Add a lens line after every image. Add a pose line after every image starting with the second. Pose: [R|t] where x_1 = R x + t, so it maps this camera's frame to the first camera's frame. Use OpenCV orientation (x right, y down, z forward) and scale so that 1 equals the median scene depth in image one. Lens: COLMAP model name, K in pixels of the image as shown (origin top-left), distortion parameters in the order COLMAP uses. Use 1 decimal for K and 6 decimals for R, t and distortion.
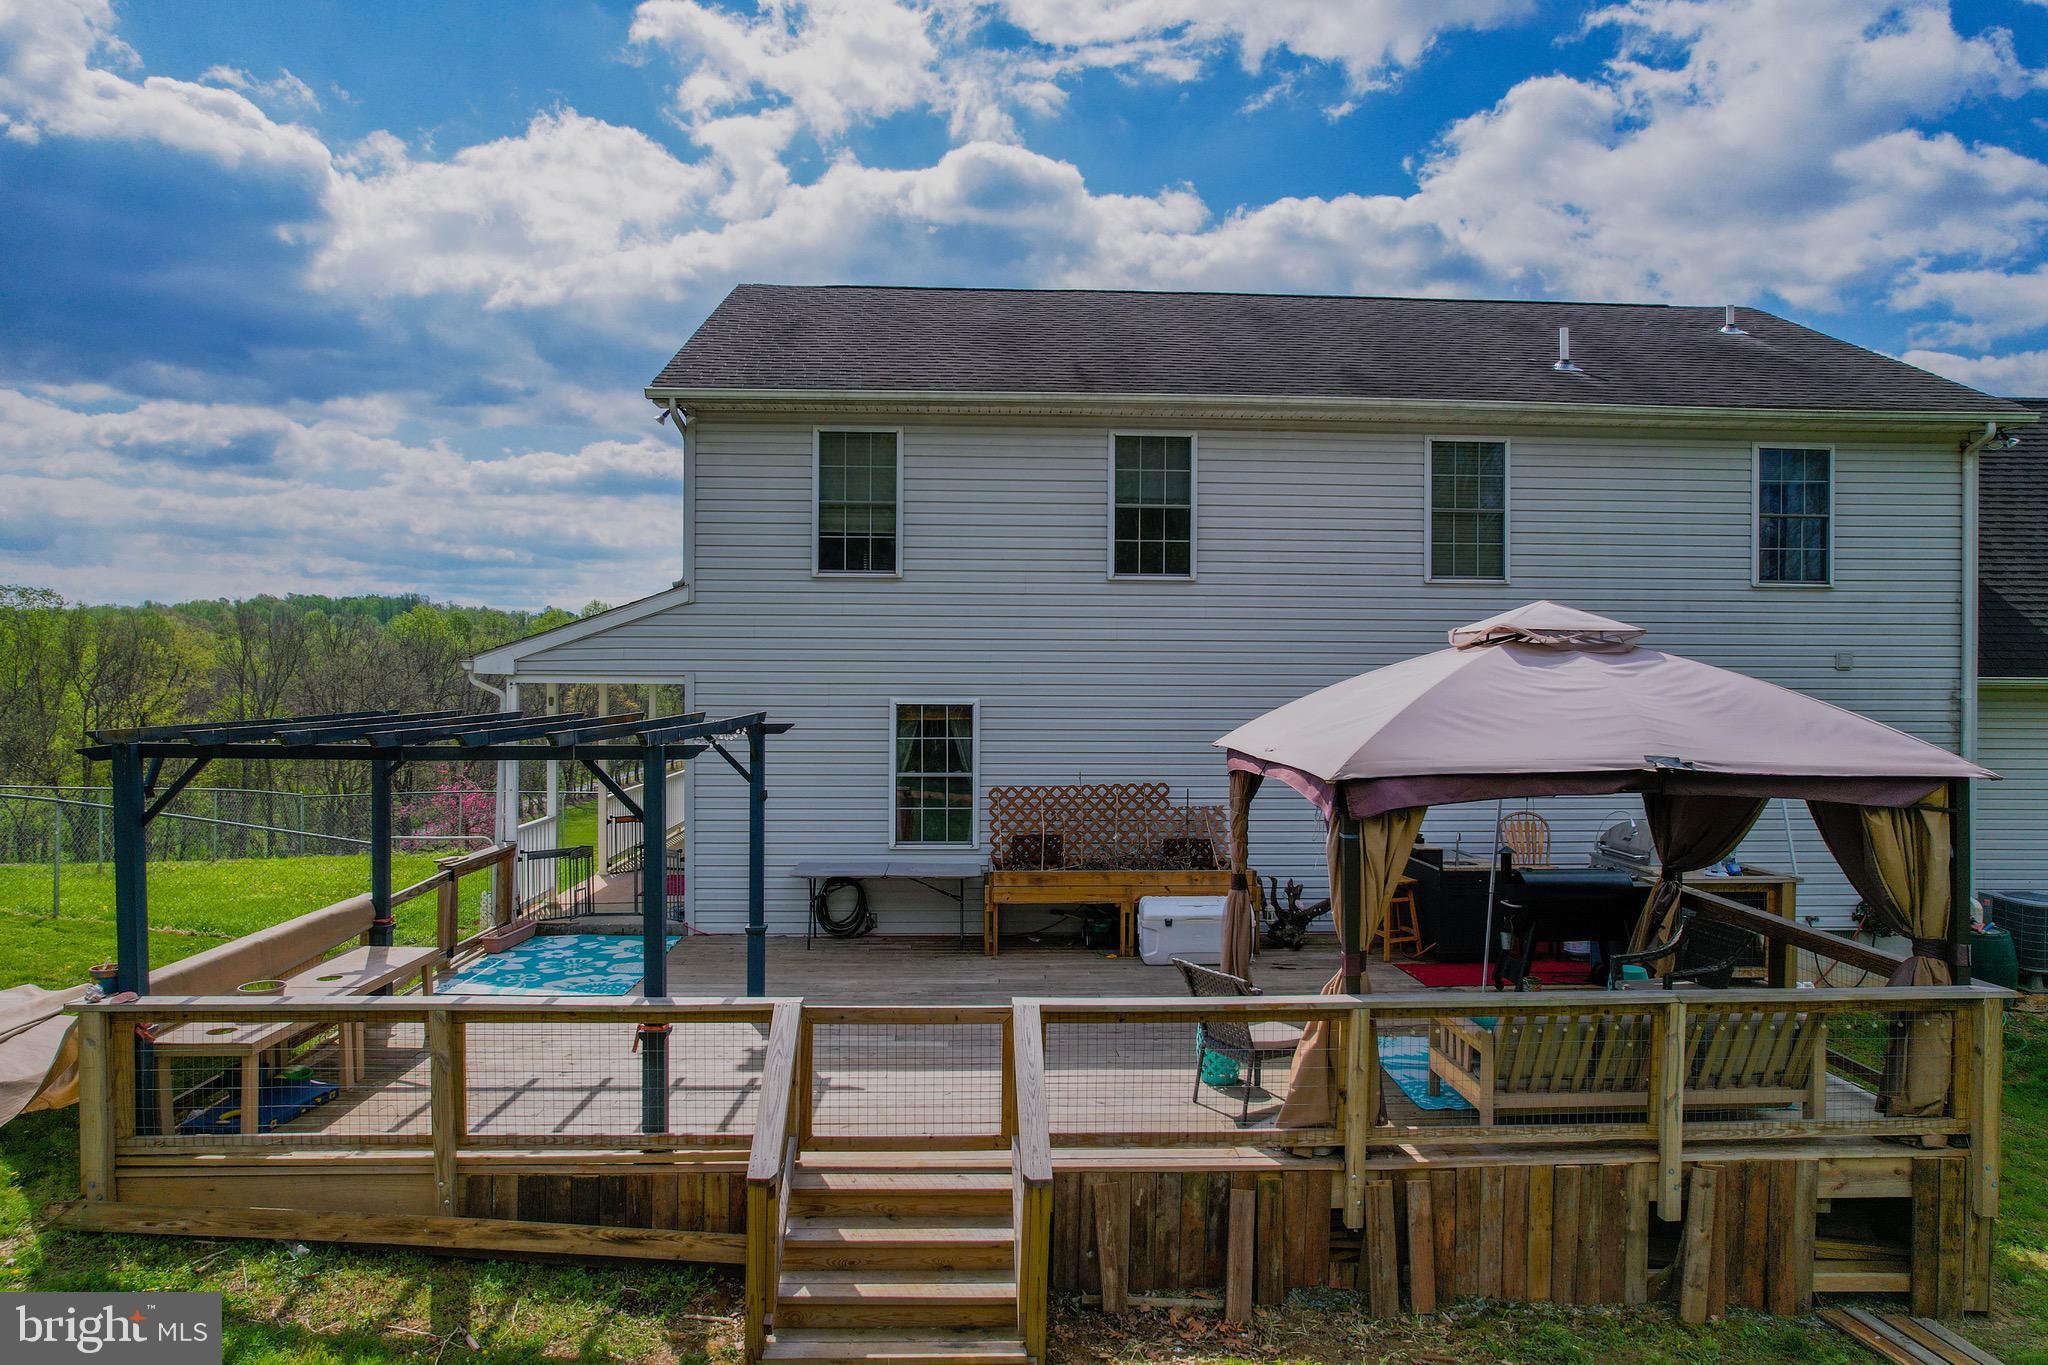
lens RADIAL K [[1339.2, 0, 1028.6], [0, 1339.2, 660.2], [0, 0, 1]] dist [-0.049923, 0.051037]
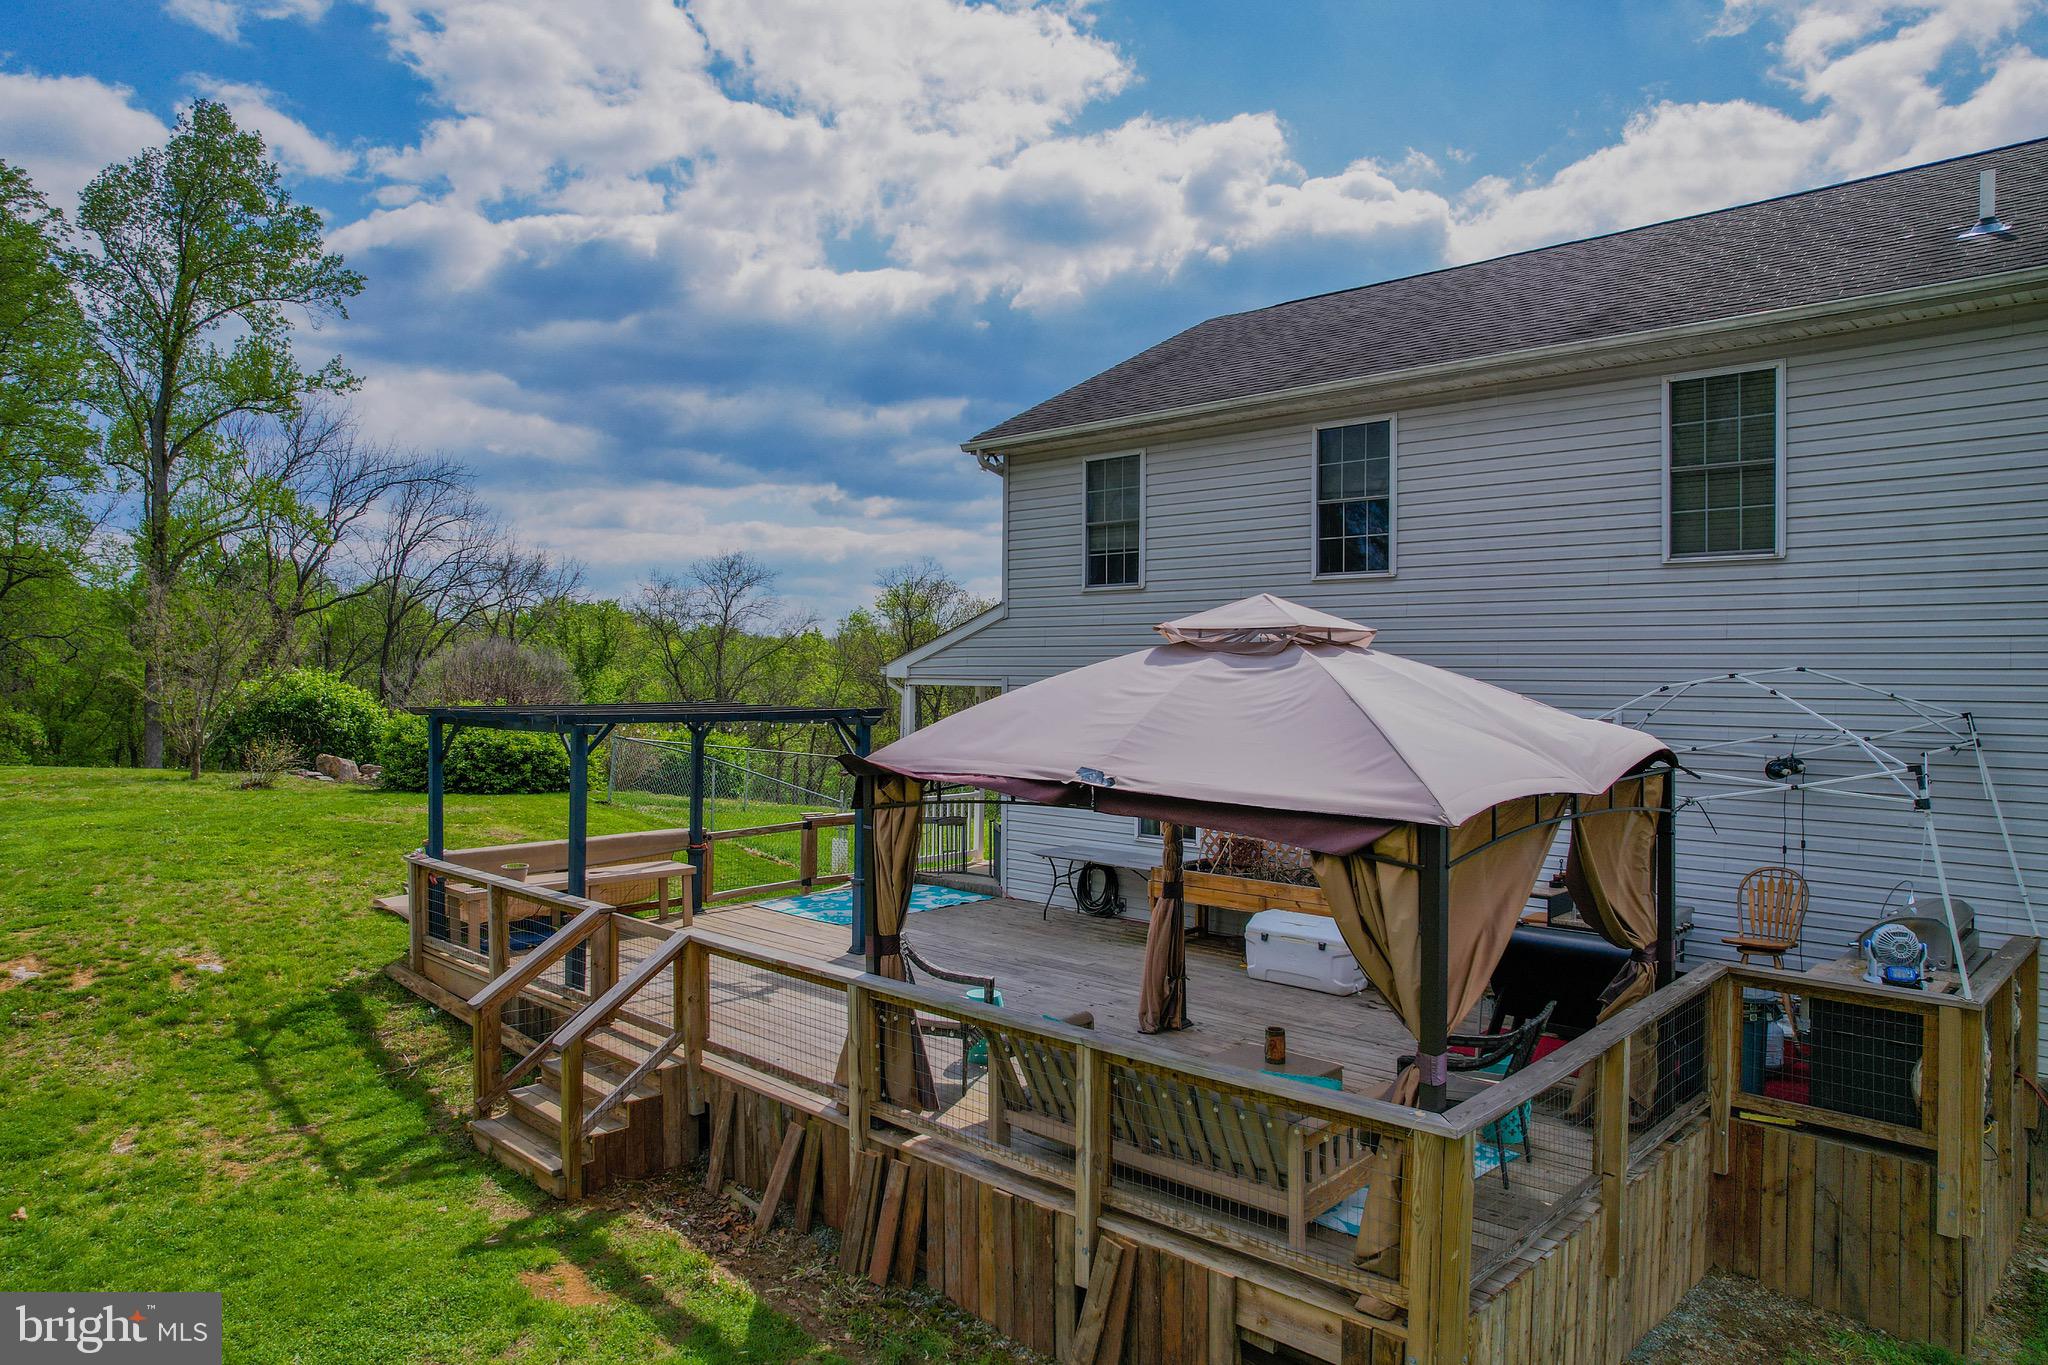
lens RADIAL K [[1308.9, 0, 1024.0], [0, 1308.9, 682.5], [0, 0, 1]] dist [-0.067433, 0.064026]
pose [[0.693776, 0.003335, -0.720184, 0.592256], [0.003940, 0.999957, 0.008426, 0.004319], [0.720181, -0.008683, 0.693732, 0.200825]]
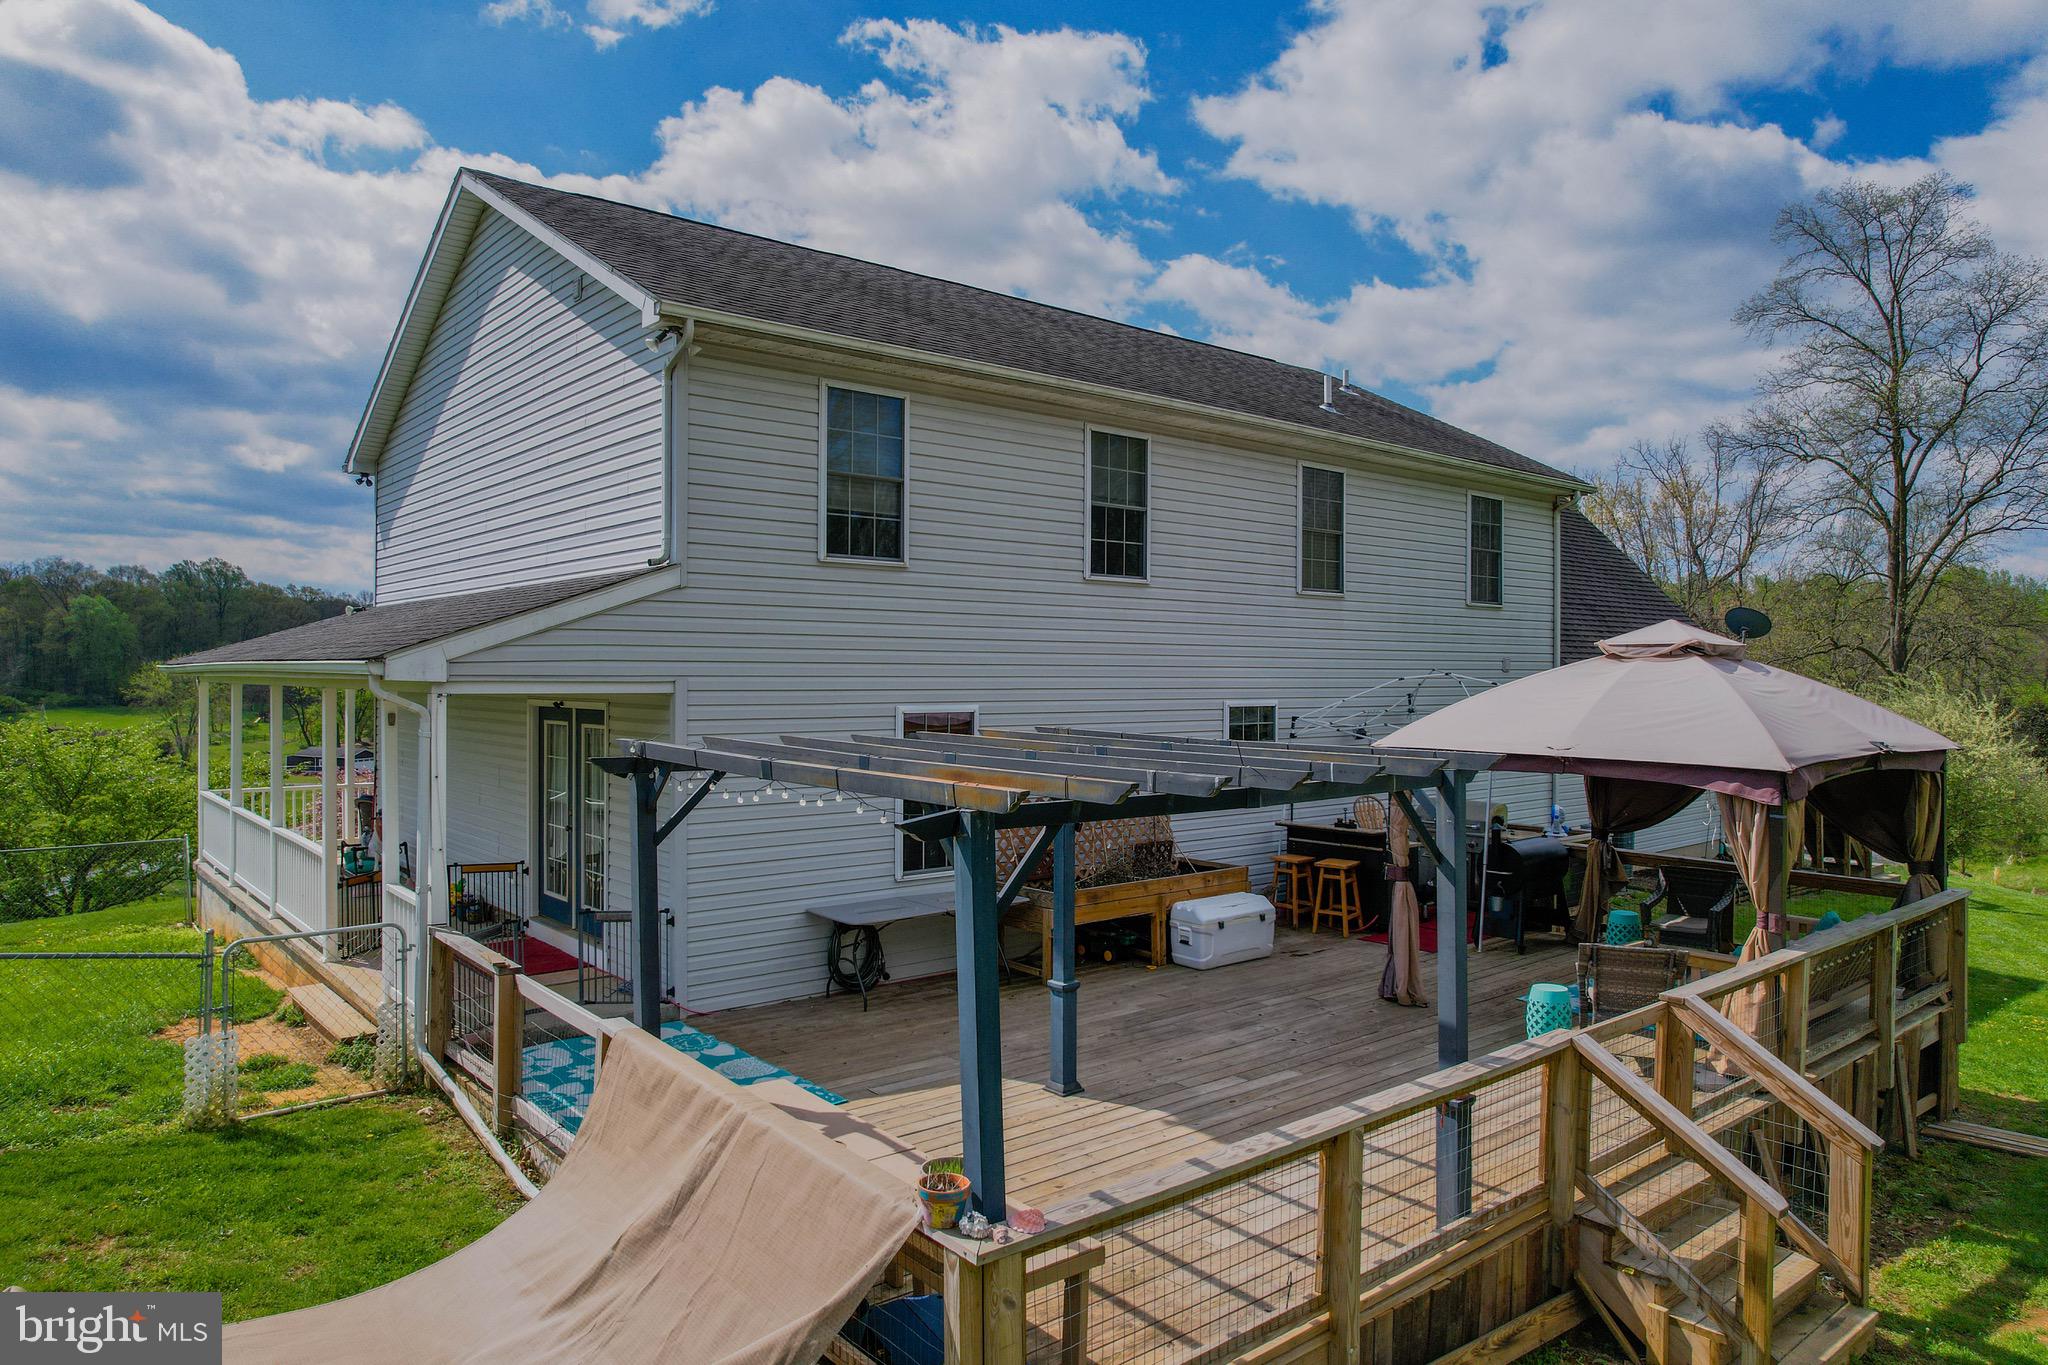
lens RADIAL K [[1339.2, 0, 1028.6], [0, 1339.2, 660.2], [0, 0, 1]] dist [-0.049923, 0.051037]
pose [[0.782703, 0.003411, 0.622386, -0.571851], [-0.017482, 0.999711, 0.016506, -0.017091], [-0.622149, -0.023800, 0.782537, 0.269321]]
